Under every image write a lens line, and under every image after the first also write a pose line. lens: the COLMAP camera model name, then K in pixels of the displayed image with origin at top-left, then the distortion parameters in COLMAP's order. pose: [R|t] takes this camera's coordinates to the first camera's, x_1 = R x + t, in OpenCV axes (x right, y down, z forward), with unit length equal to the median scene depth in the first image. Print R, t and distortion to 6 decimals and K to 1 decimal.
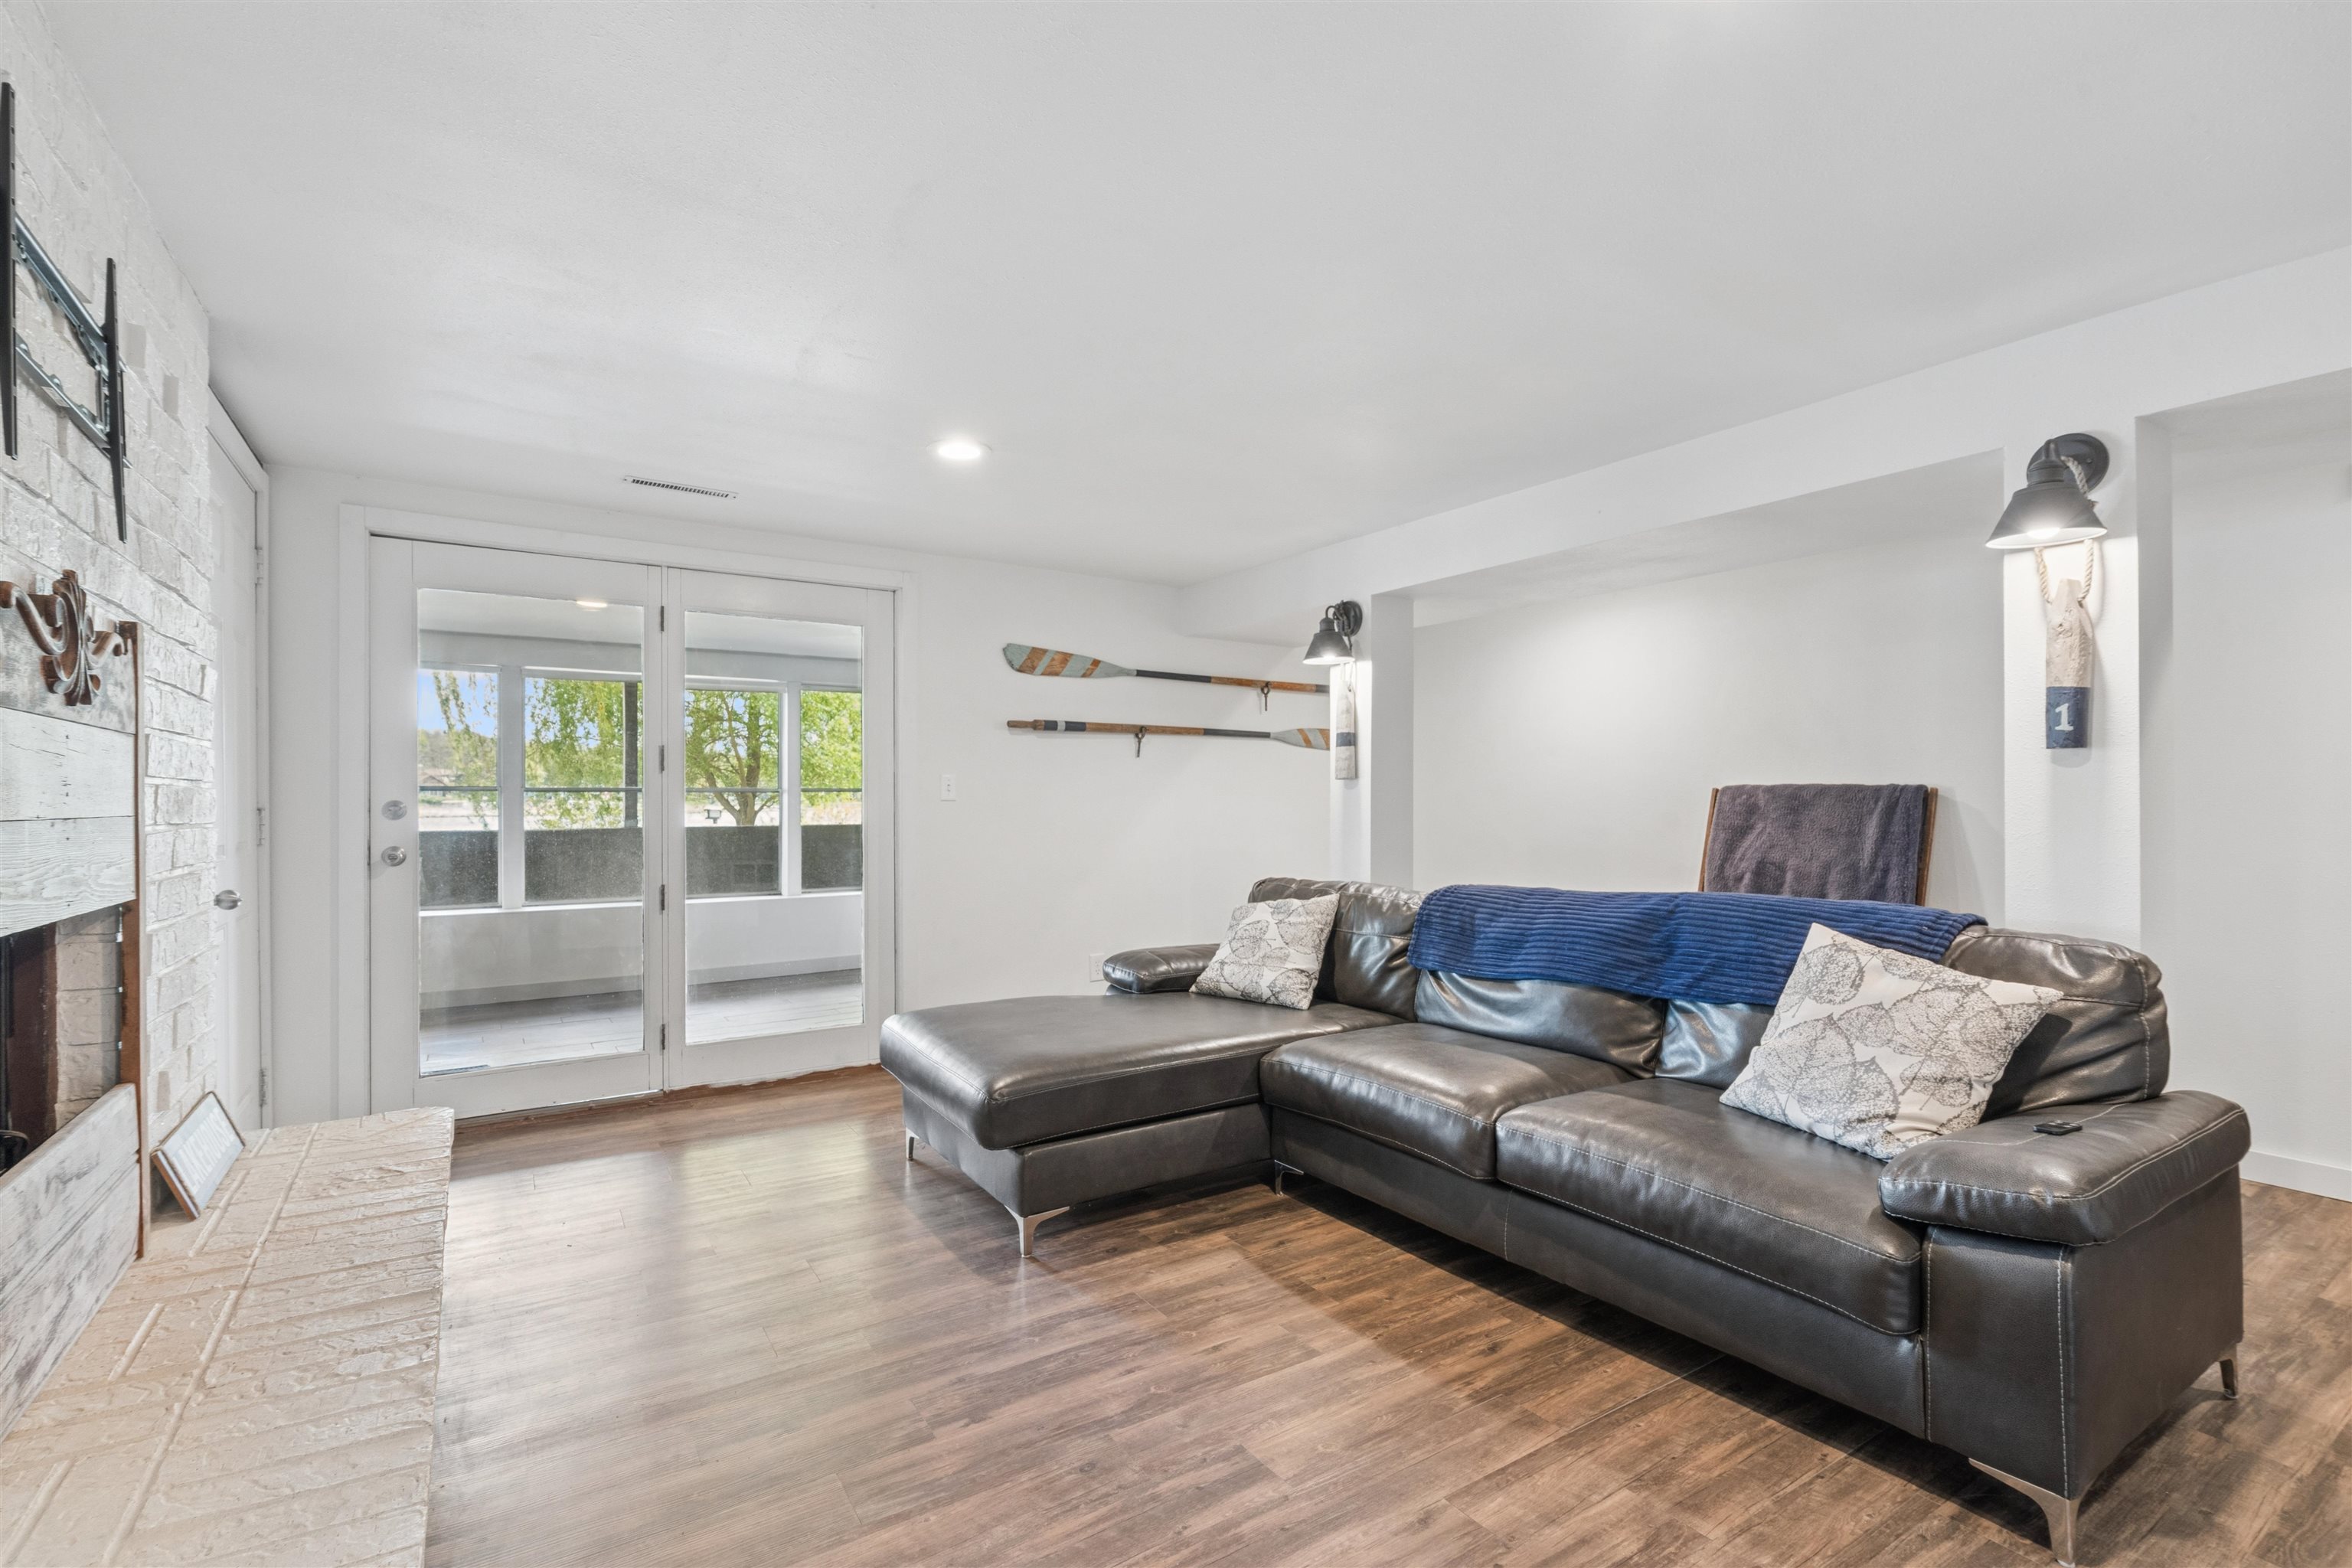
lens RADIAL K [[1068.6, 0, 1176.5], [0, 1068.6, 796.7], [0, 0, 1]] dist [-0.001548, 0.001896]
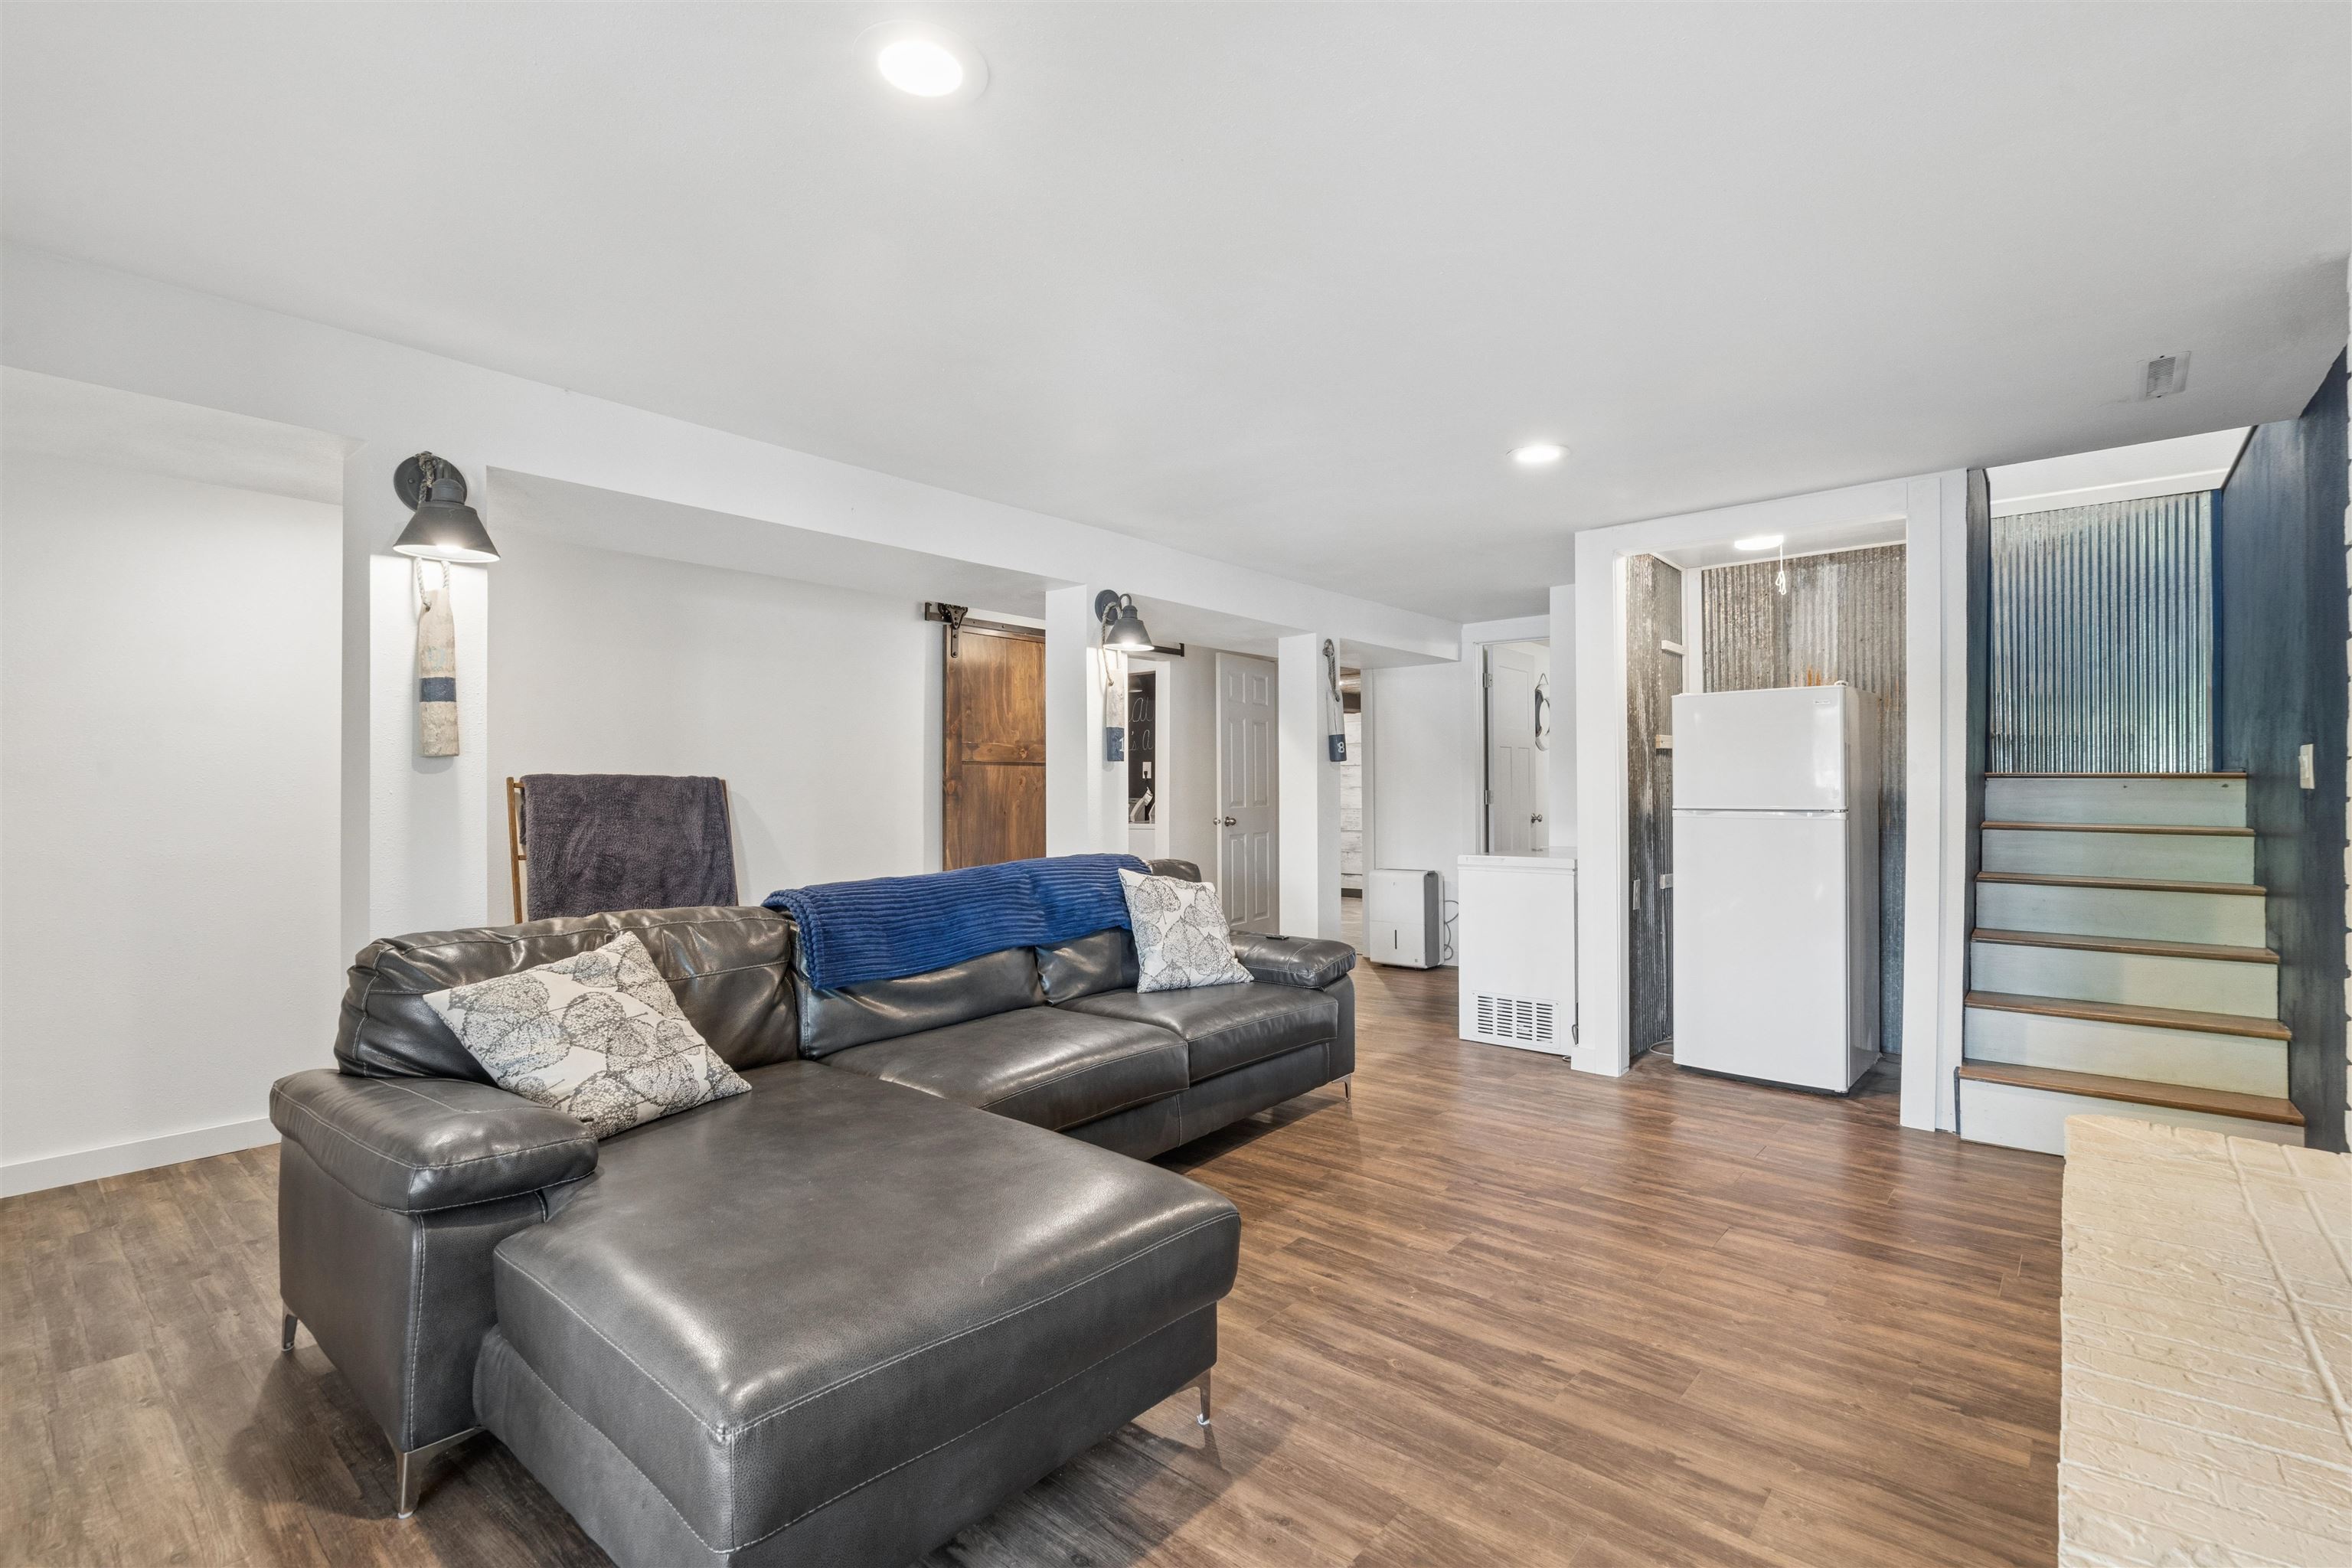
lens RADIAL K [[1068.6, 0, 1176.4], [0, 1068.6, 781.4], [0, 0, 1]] dist [-0.001548, 0.001896]
pose [[-0.285354, 0.009260, 0.958377, -1.062361], [-0.000402, 0.999952, -0.009782, 0.006339], [-0.958422, -0.003177, -0.285337, 1.564623]]
